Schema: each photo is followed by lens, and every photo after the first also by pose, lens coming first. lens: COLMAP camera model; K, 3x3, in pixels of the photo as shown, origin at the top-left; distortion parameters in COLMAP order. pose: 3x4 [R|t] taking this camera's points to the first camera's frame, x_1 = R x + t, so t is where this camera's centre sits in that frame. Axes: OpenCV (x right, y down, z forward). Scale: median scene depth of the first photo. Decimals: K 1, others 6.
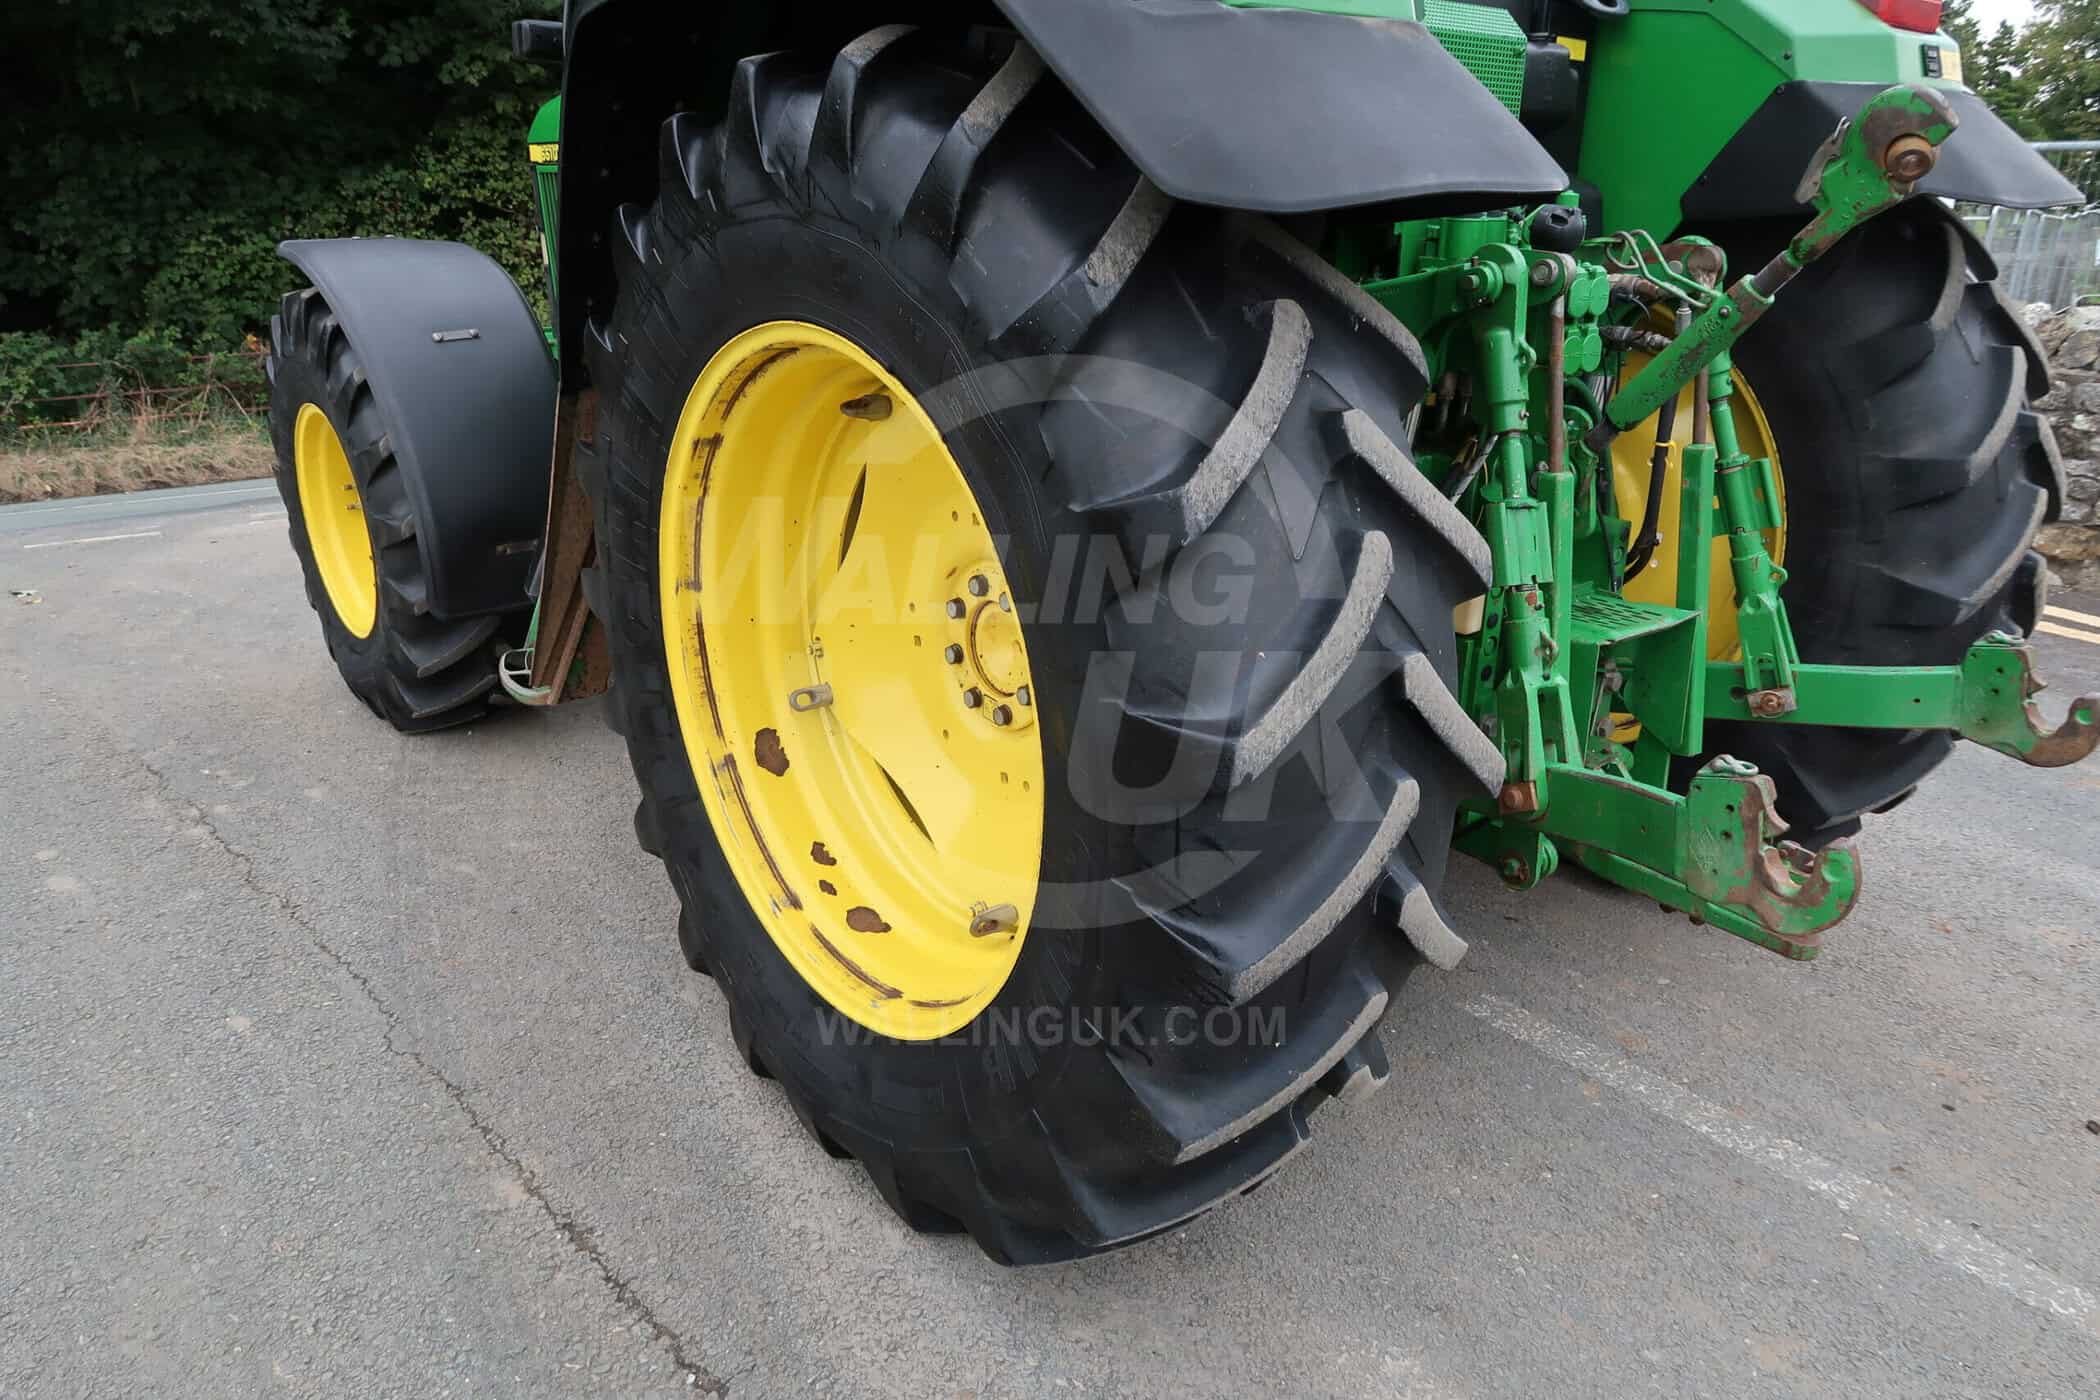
lens RADIAL K [[1445.5, 0, 1045.2], [0, 1445.5, 693.3], [0, 0, 1]] dist [-0.027661, 0.009594]
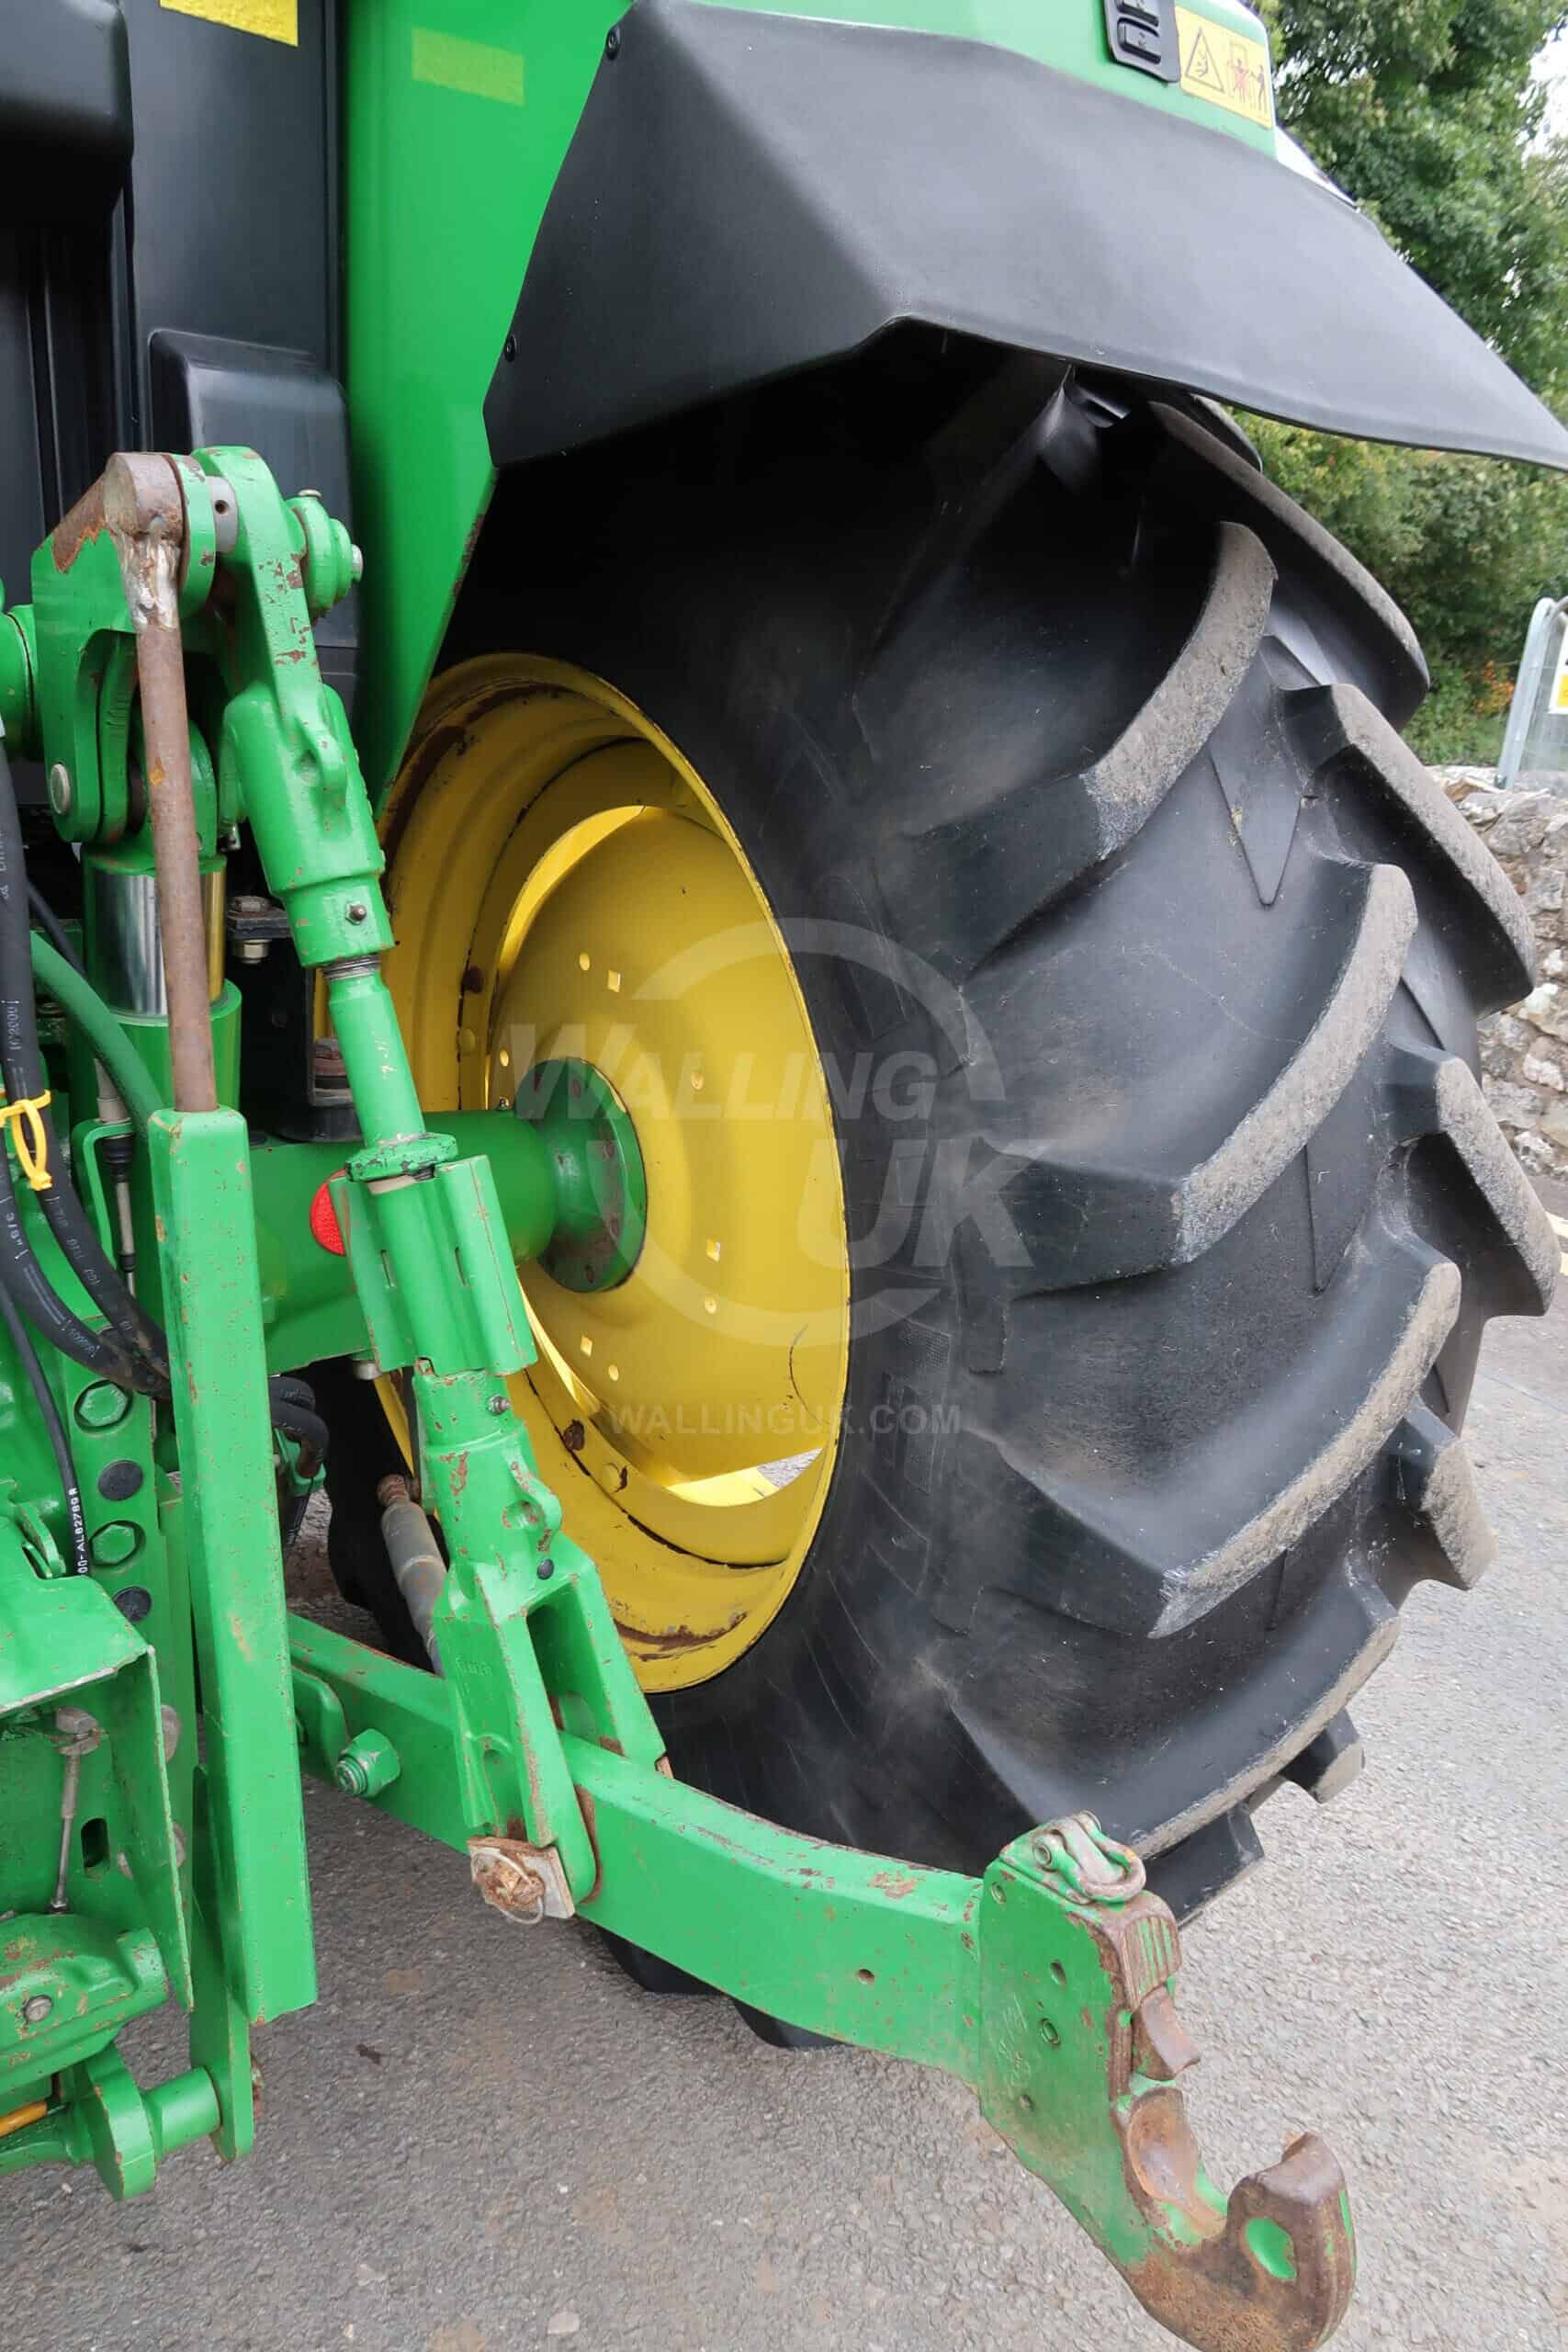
lens RADIAL K [[1618.8, 0, 790.1], [0, 1618.8, 1176.3], [0, 0, 1]] dist [-0.027661, 0.009594]
pose [[0.997815, 0.065937, 0.004116, 0.569687], [-0.065865, 0.997707, -0.015584, -0.159105], [-0.005134, 0.015279, 0.999870, 0.637201]]
